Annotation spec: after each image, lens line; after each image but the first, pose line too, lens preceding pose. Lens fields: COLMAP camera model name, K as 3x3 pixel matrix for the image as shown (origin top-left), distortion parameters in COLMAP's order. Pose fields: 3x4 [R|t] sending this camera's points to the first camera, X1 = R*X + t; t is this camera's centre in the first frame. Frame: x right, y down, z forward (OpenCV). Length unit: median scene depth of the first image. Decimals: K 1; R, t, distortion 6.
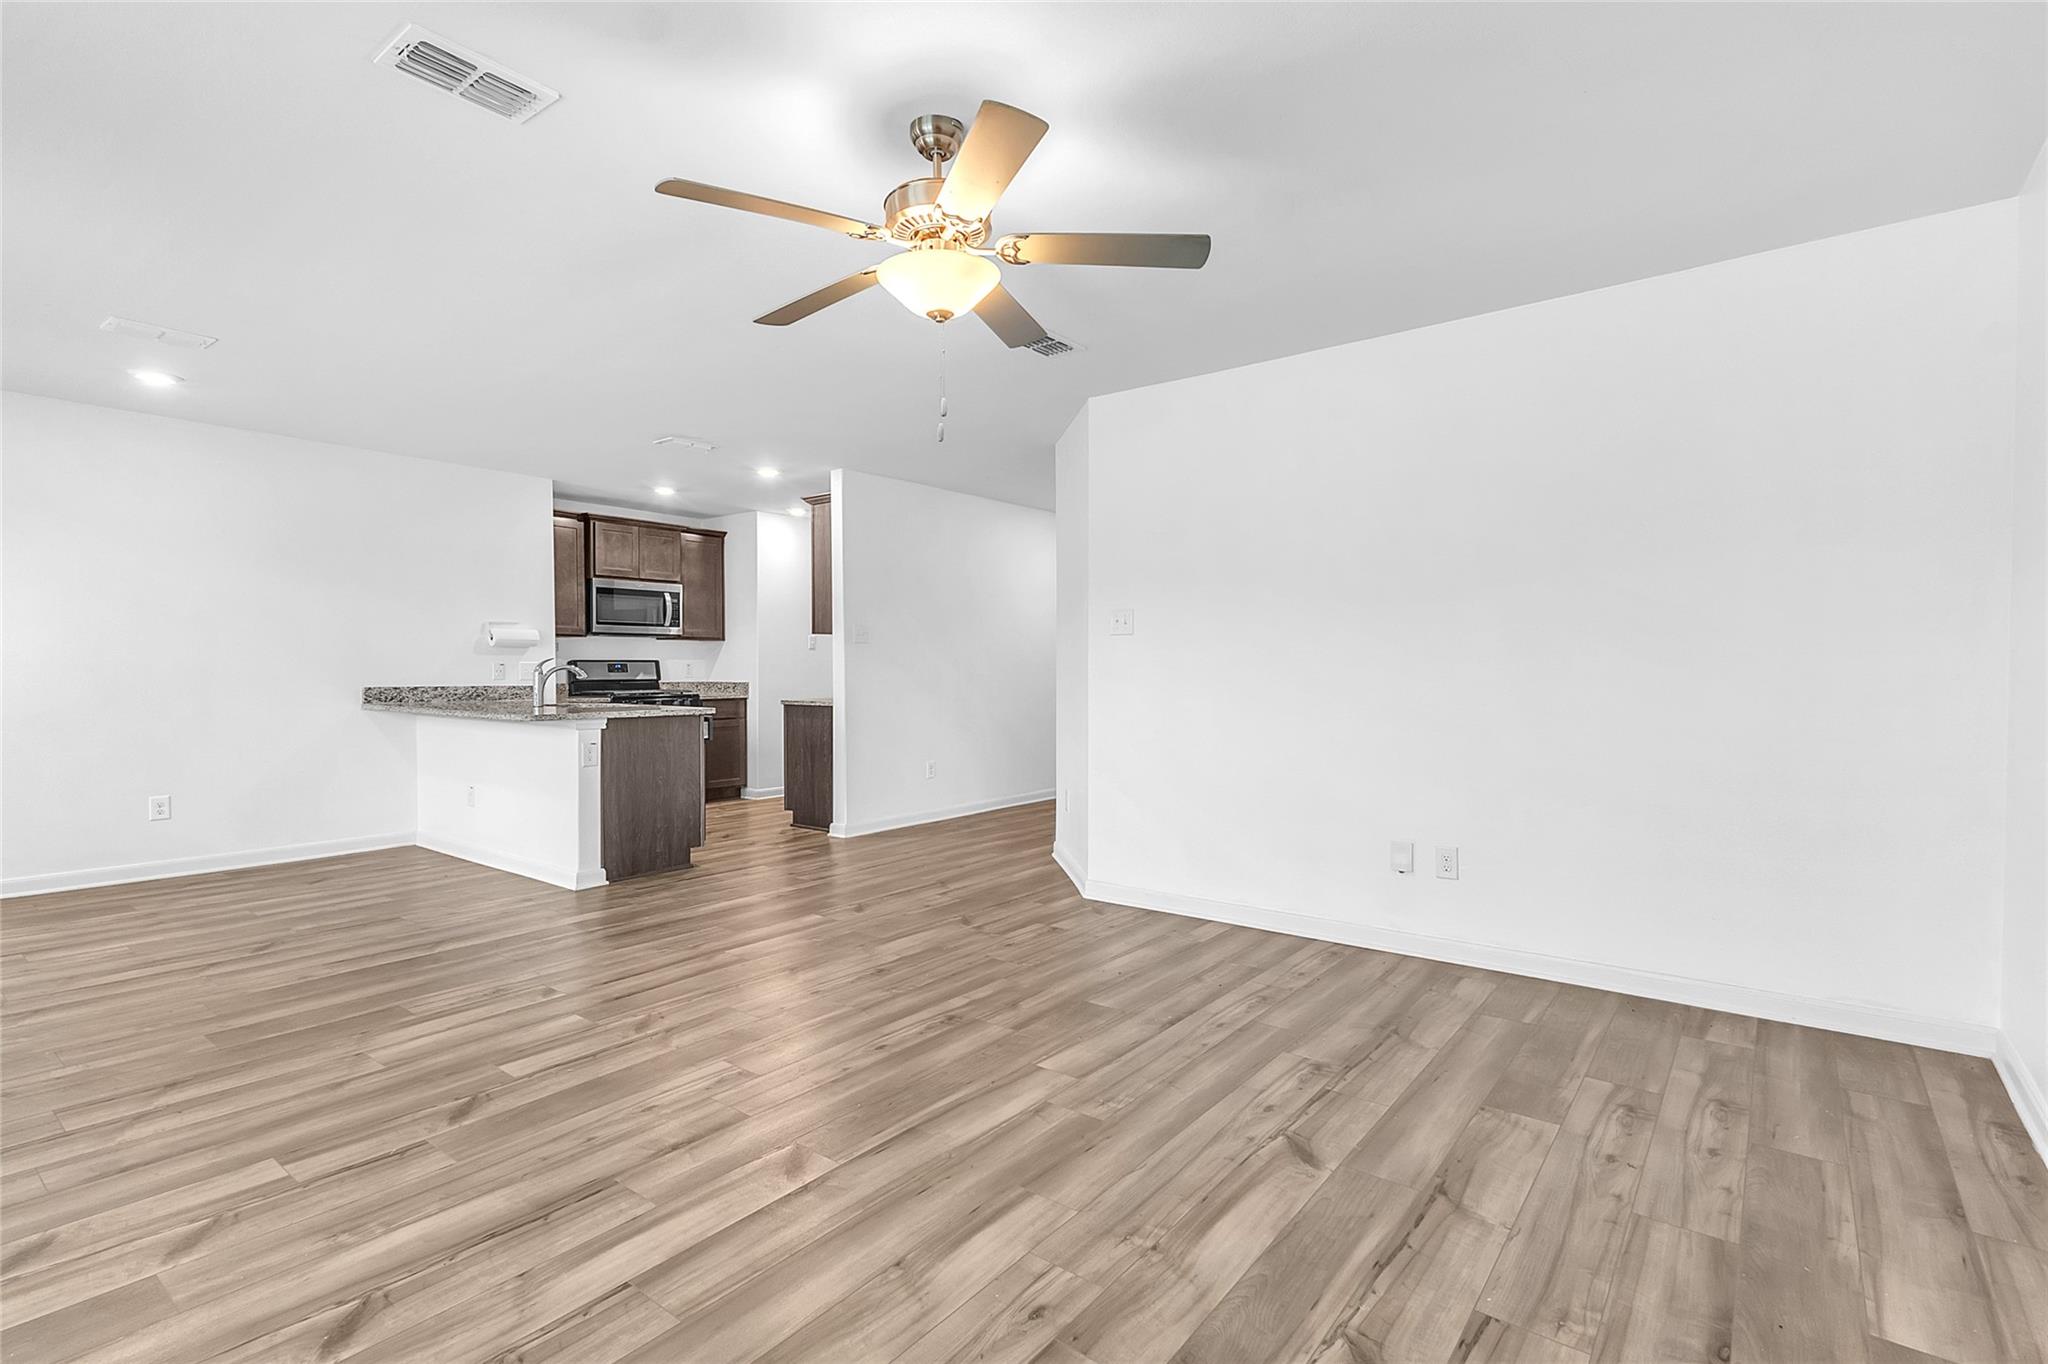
lens RADIAL K [[958.7, 0, 1024.0], [0, 958.7, 682.0], [0, 0, 1]] dist [0.010418, -0.000386]
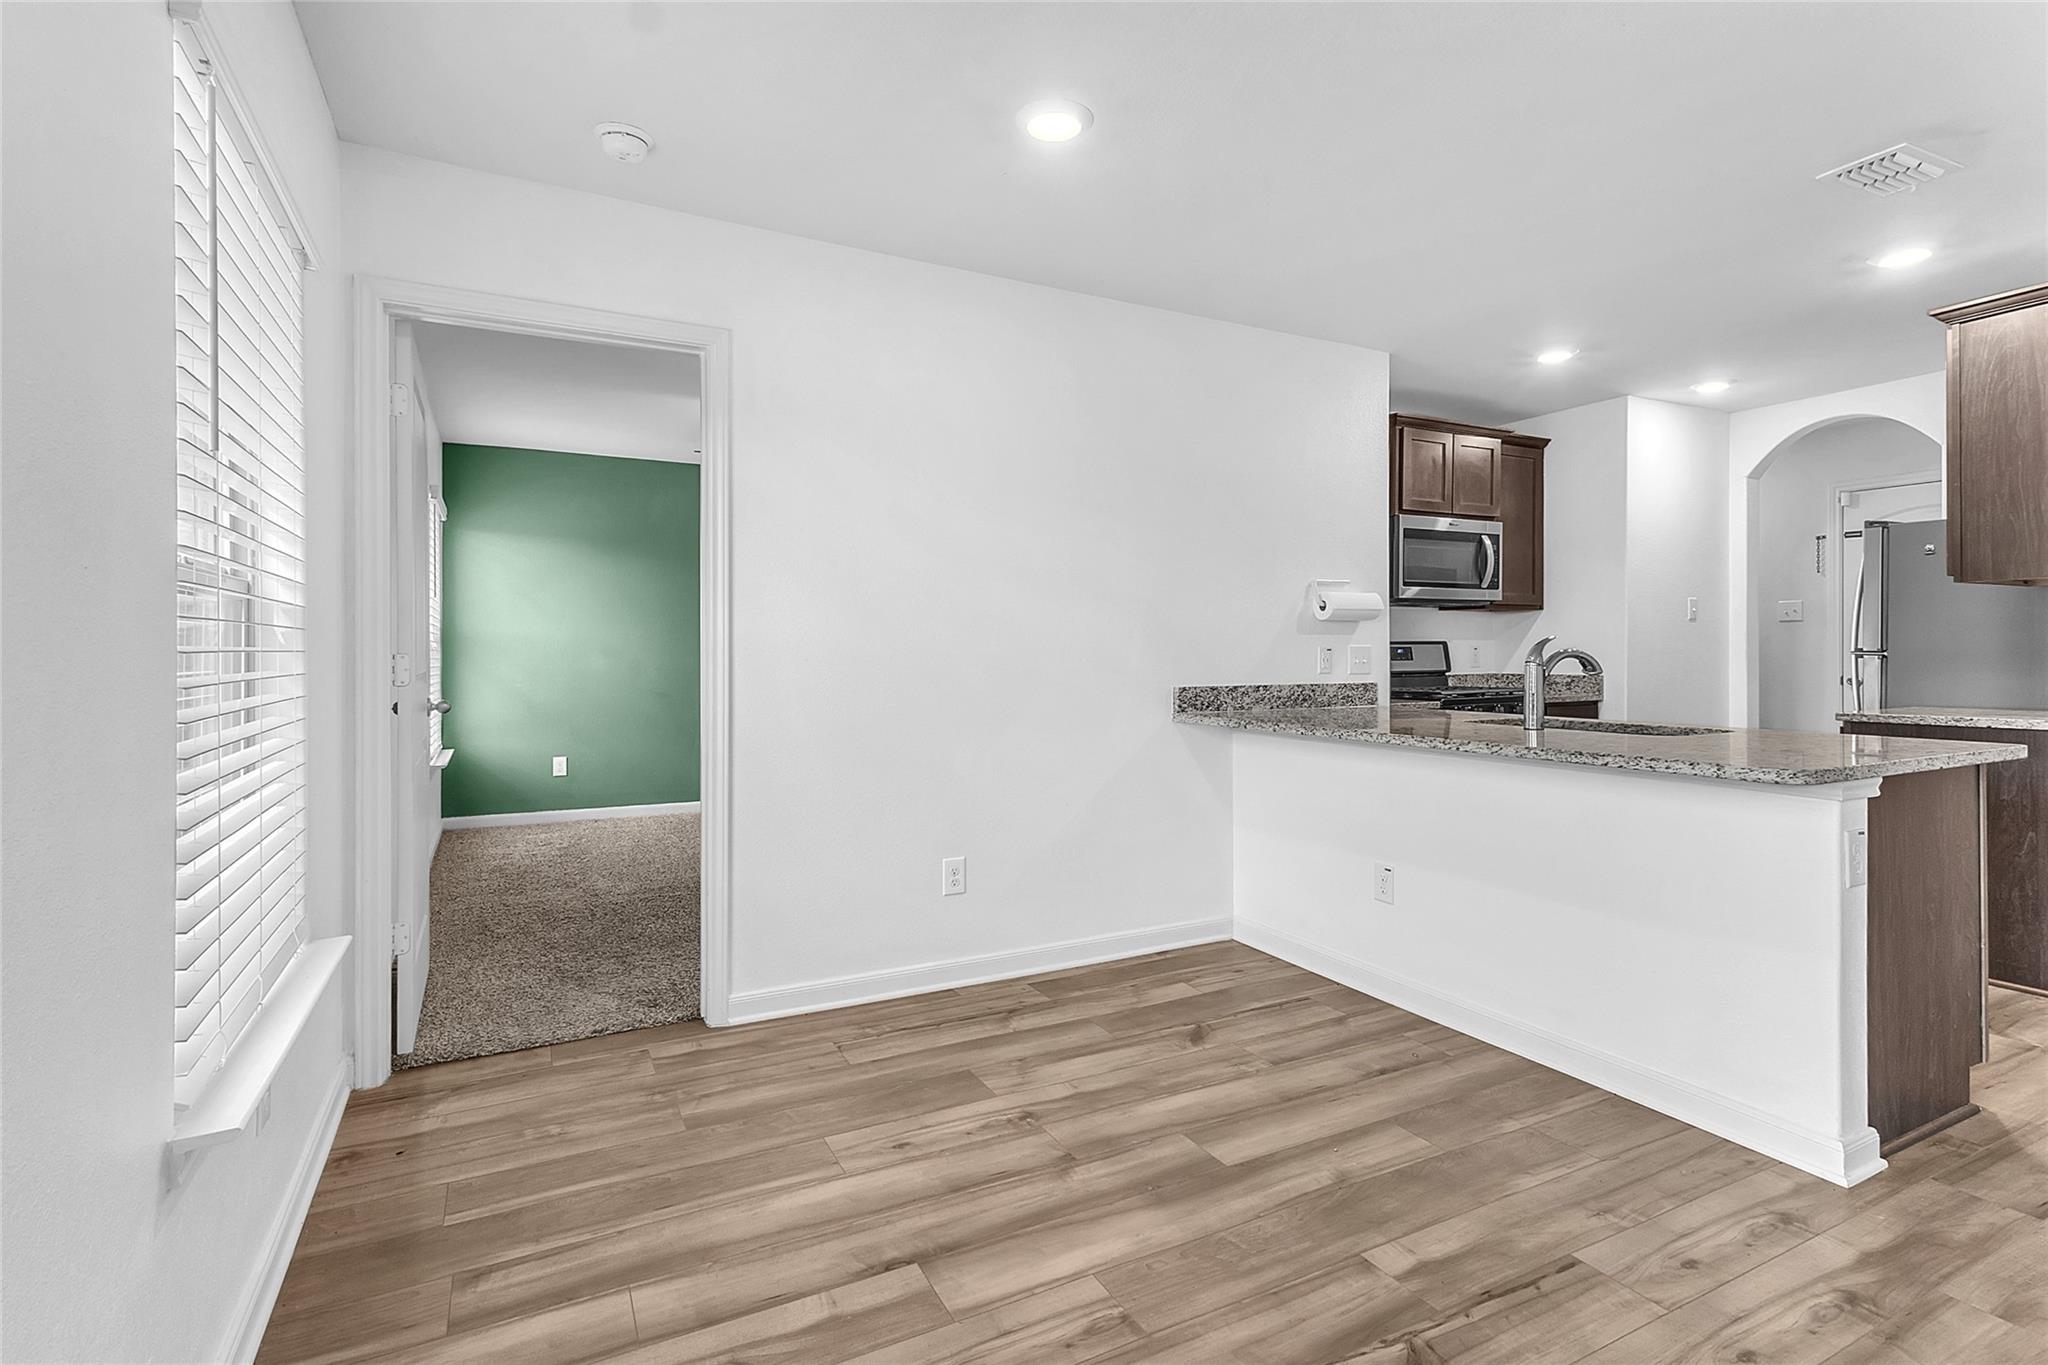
lens RADIAL K [[974.2, 0, 1024.7], [0, 974.2, 645.0], [0, 0, 1]] dist [0.014348, 0.000543]
pose [[0.907948, -0.008825, -0.418989, -0.780318], [-0.000781, 0.999741, -0.022749, -0.011228], [0.419081, 0.020982, 0.907706, 0.581453]]
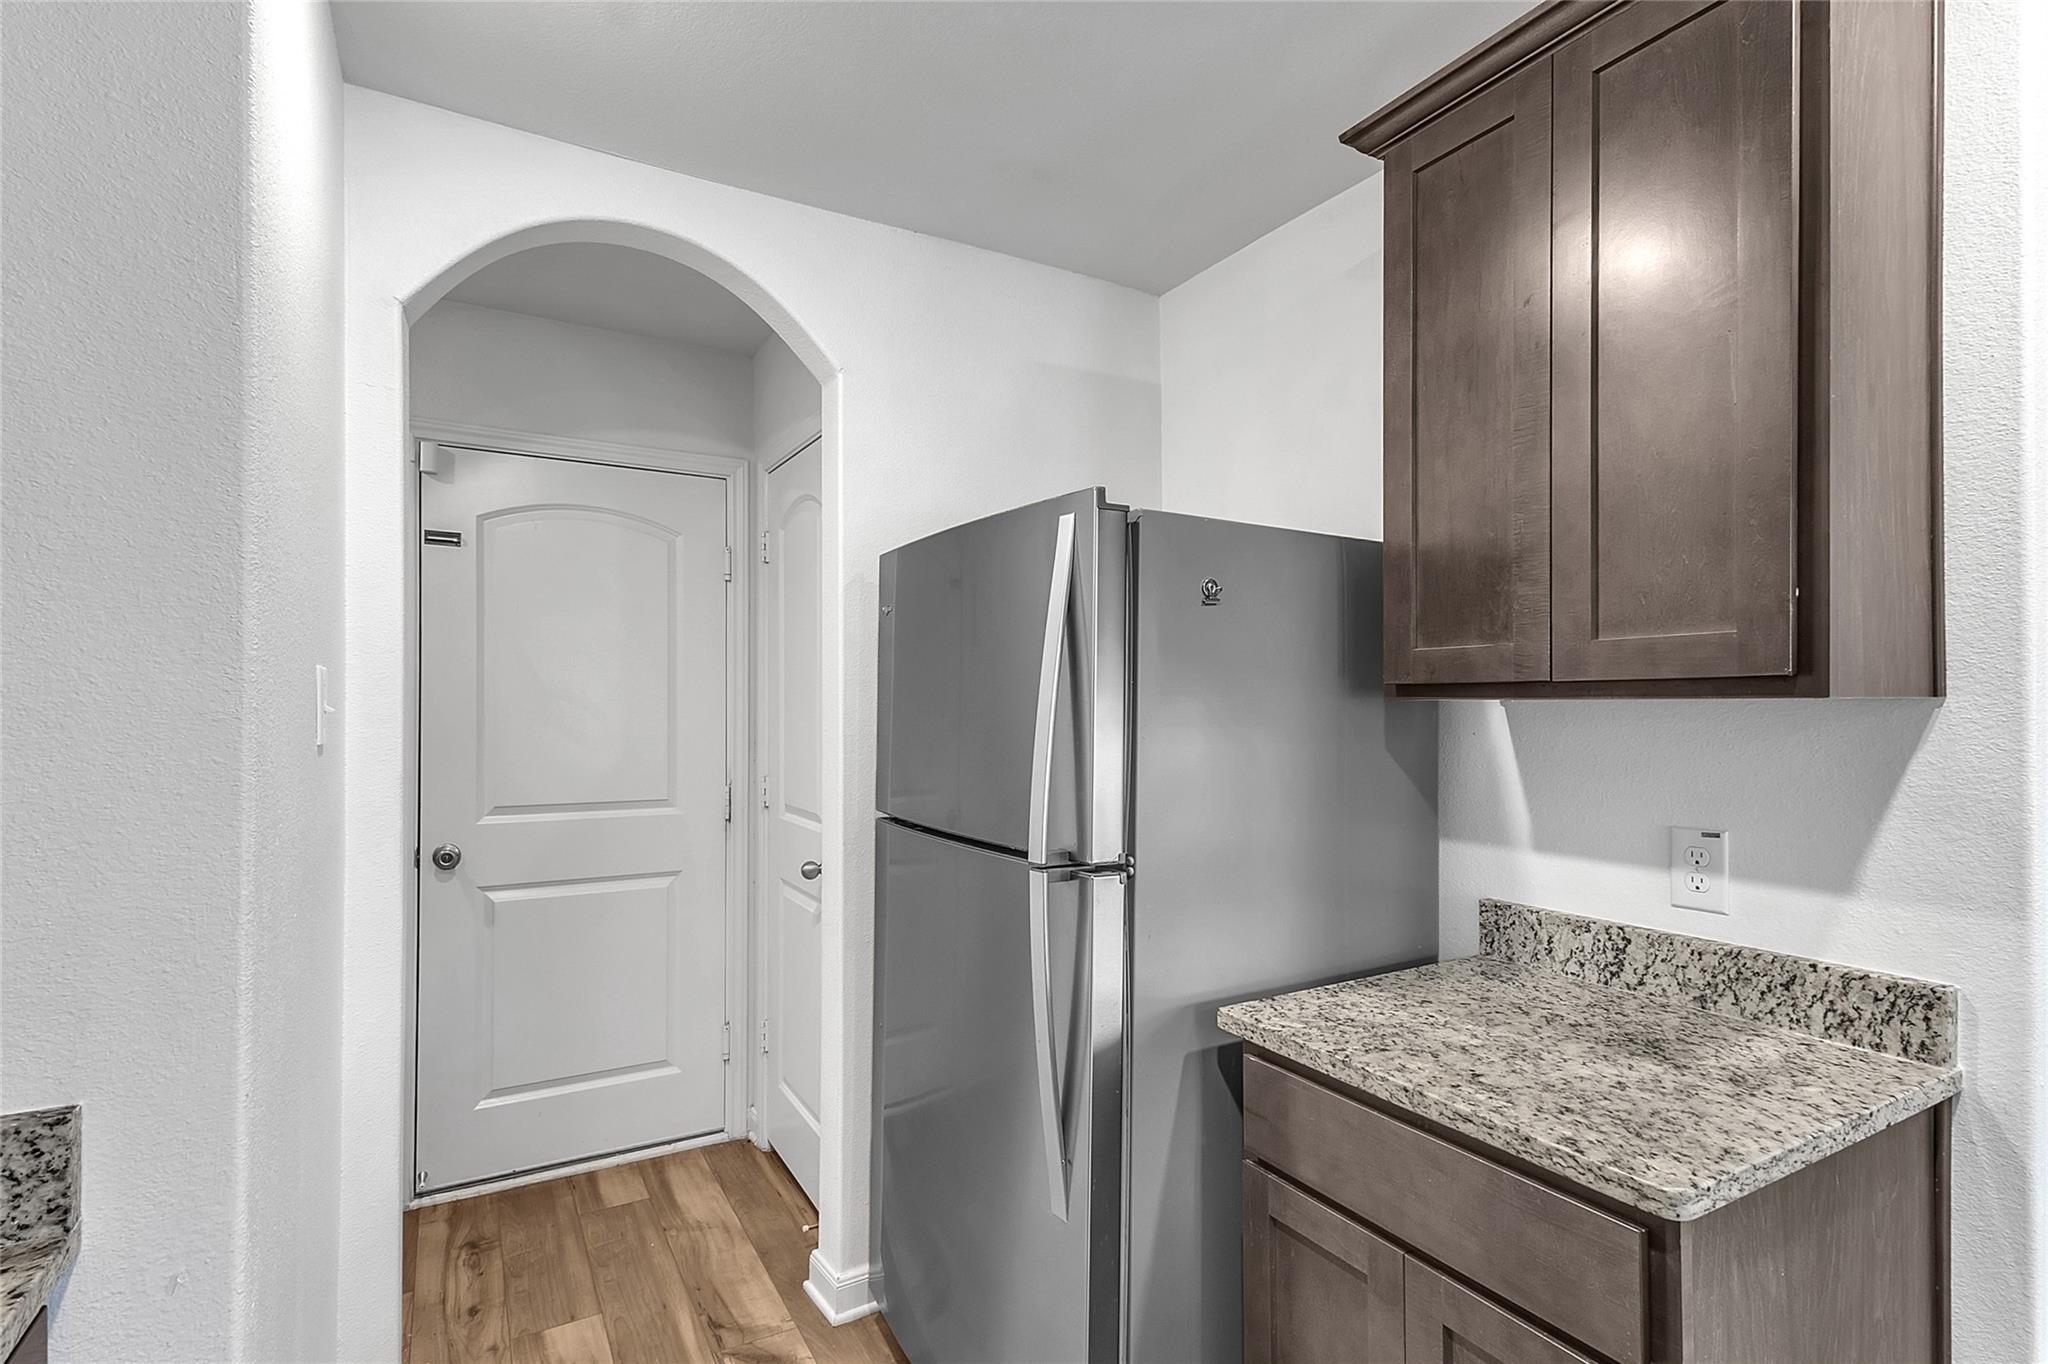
lens RADIAL K [[1005.2, 0, 1012.6], [0, 1005.2, 704.8], [0, 0, 1]] dist [0.038539, 0.000410]
pose [[0.400668, -0.002709, 0.916219, -0.754427], [0.017190, 0.999842, -0.004561, -0.090303], [-0.916062, 0.017577, 0.400651, 1.851561]]
